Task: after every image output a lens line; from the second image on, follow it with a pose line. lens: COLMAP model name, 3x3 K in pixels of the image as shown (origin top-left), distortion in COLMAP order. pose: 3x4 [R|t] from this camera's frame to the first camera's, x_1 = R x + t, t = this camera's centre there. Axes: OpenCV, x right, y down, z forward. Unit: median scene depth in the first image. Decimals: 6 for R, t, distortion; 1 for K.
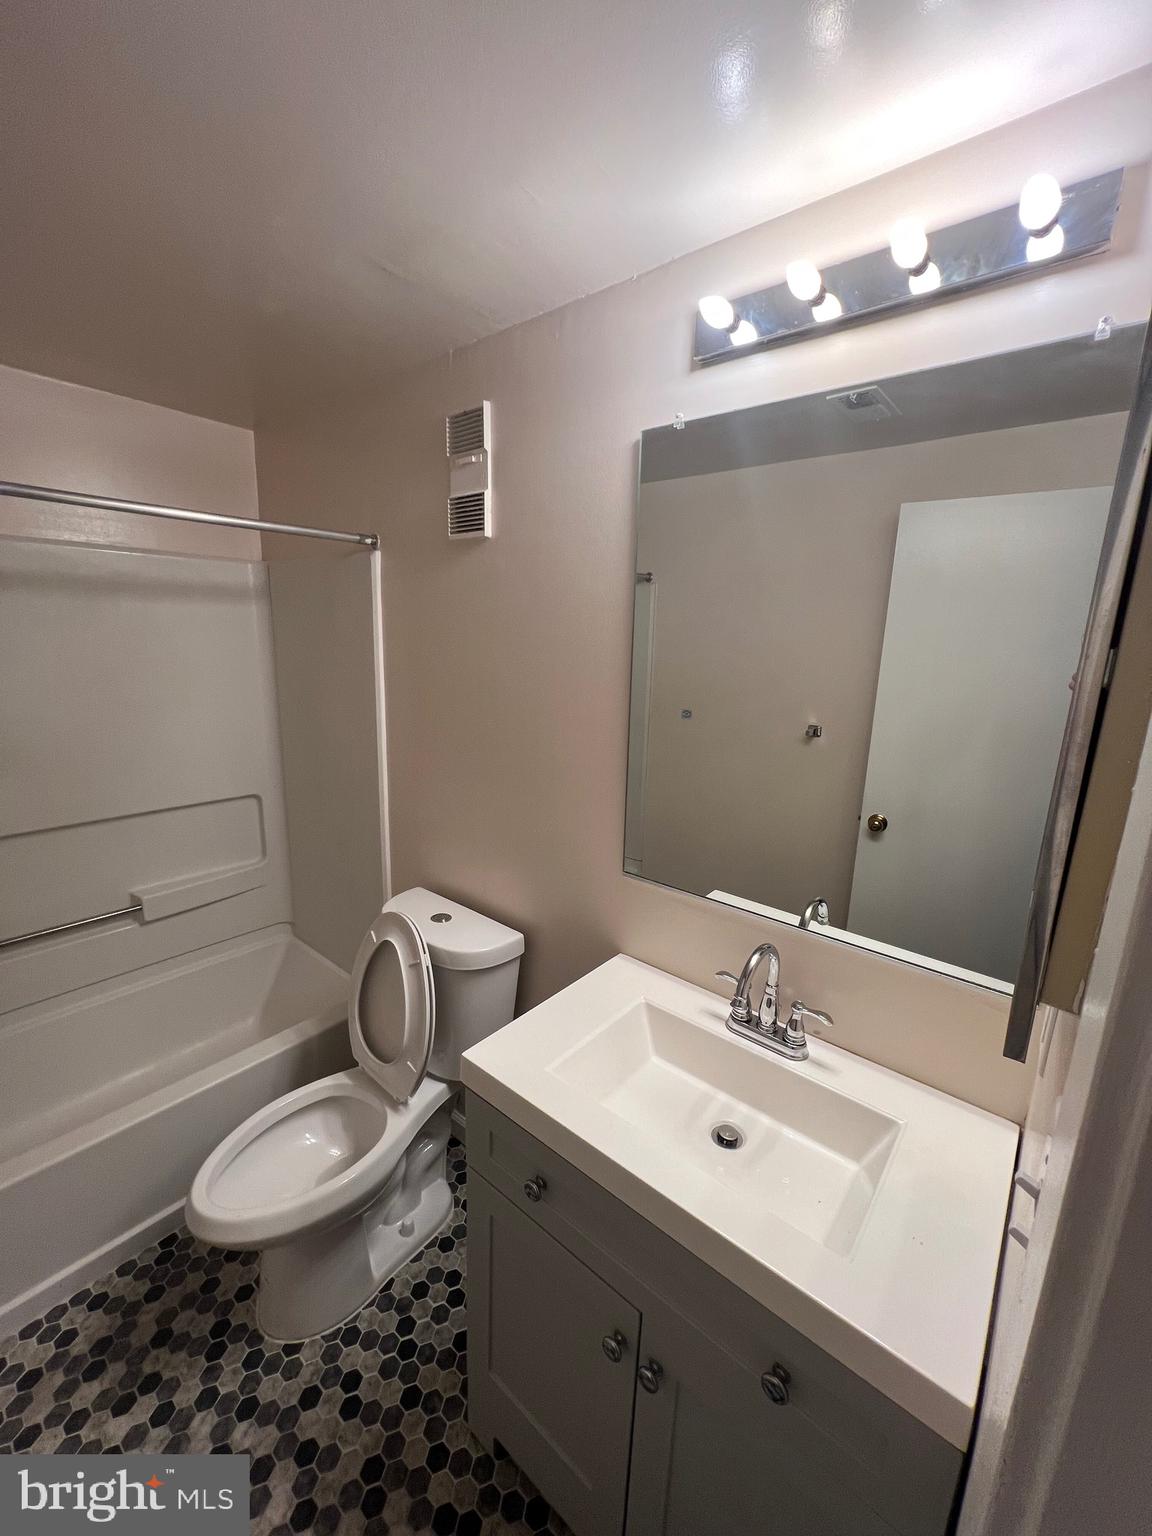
lens RADIAL K [[618.2, 0, 578.6], [0, 618.2, 767.9], [0, 0, 1]] dist [-0.003013, 0.000753]
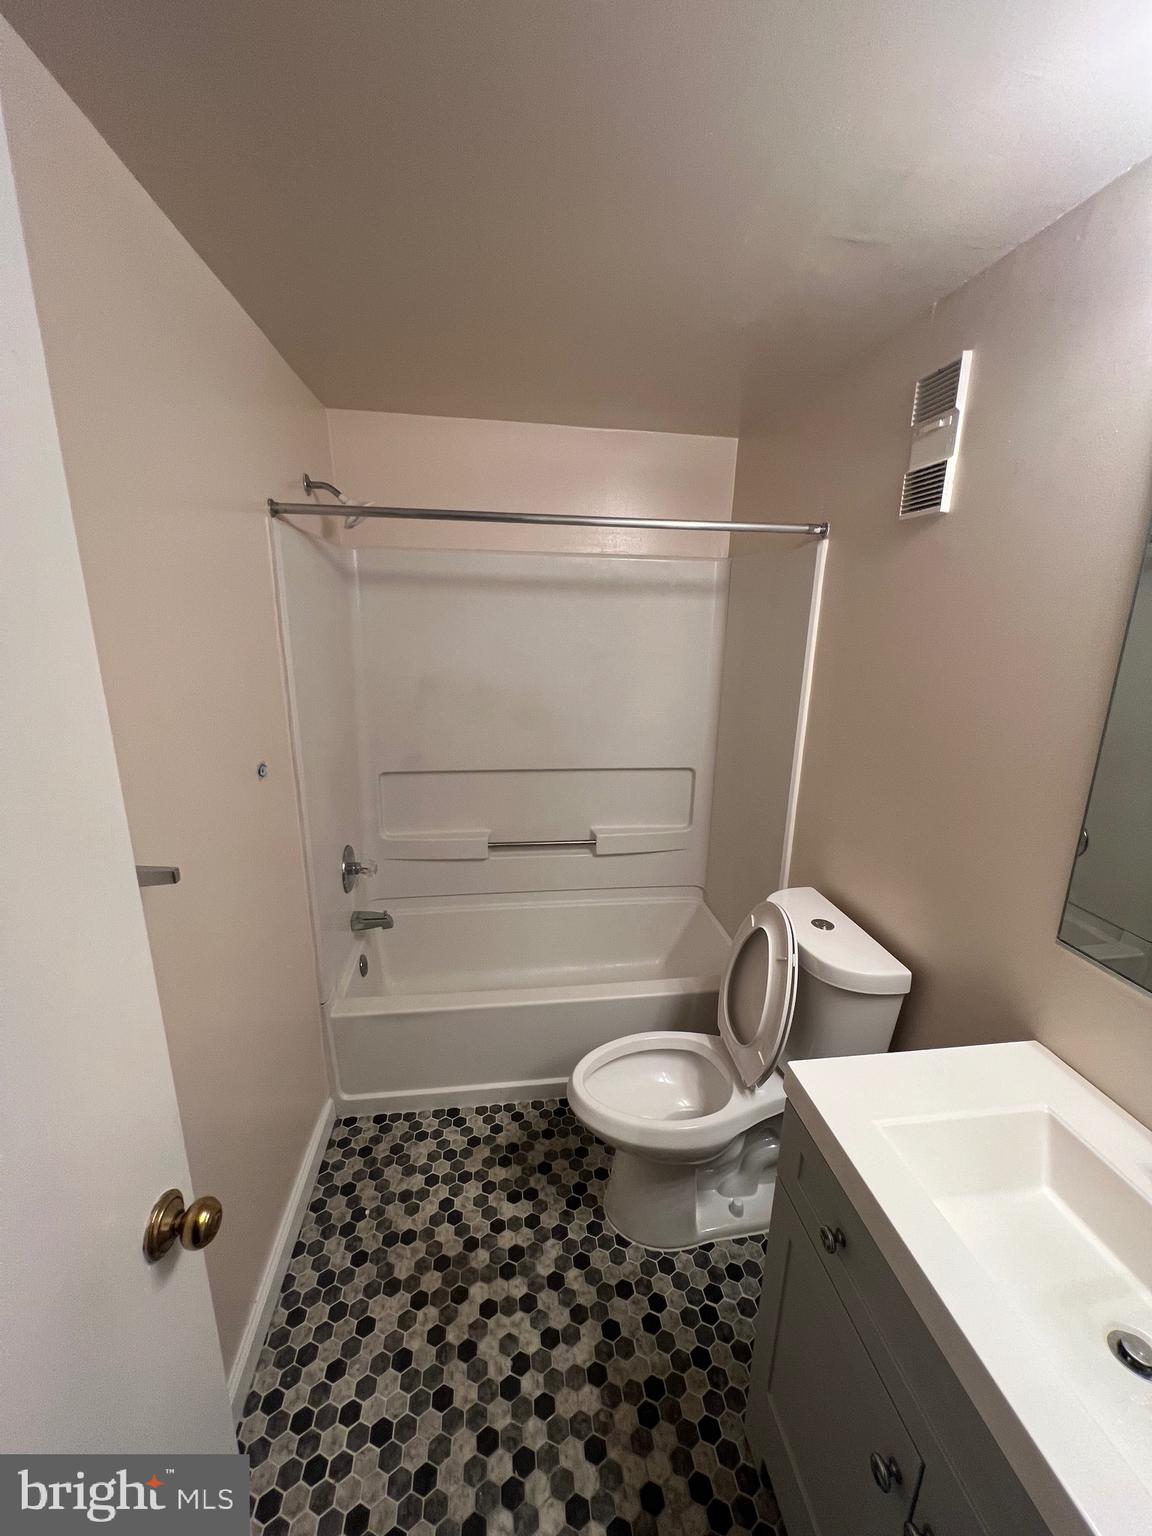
lens RADIAL K [[618.2, 0, 578.6], [0, 618.2, 767.9], [0, 0, 1]] dist [-0.003013, 0.000753]
pose [[0.737814, 0.151266, -0.657837, 0.099662], [-0.142274, 0.987523, 0.067506, -0.006527], [0.659840, 0.043786, 0.750129, 0.031353]]
